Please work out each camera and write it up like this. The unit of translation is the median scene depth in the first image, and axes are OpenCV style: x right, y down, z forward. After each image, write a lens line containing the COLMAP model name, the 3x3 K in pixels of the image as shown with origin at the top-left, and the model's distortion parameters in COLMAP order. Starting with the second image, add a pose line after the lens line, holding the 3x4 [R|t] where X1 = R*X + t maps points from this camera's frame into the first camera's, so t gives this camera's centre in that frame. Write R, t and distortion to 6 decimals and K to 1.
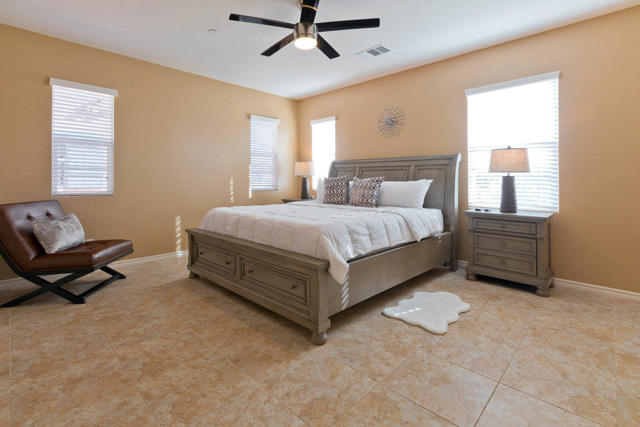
lens RADIAL K [[292.9, 0, 320.7], [0, 292.9, 186.6], [0, 0, 1]] dist [0.000594, 0.000431]
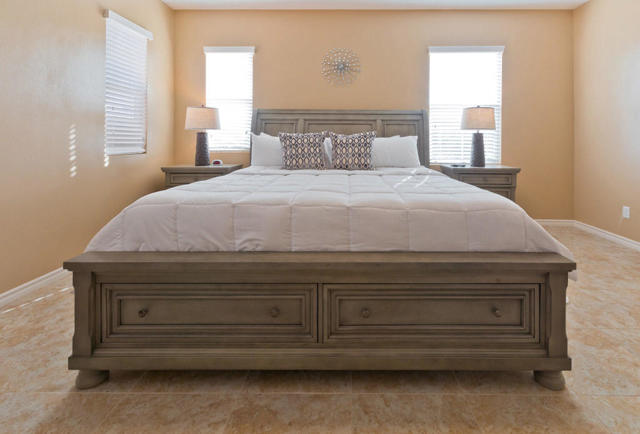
lens RADIAL K [[309.4, 0, 320.6], [0, 309.4, 138.8], [0, 0, 1]] dist [0.003942, 0.000174]
pose [[0.728607, 0.006445, 0.684902, -0.494489], [0.011285, 0.999707, -0.021413, 0.002777], [-0.684839, 0.023330, 0.728320, 0.490841]]
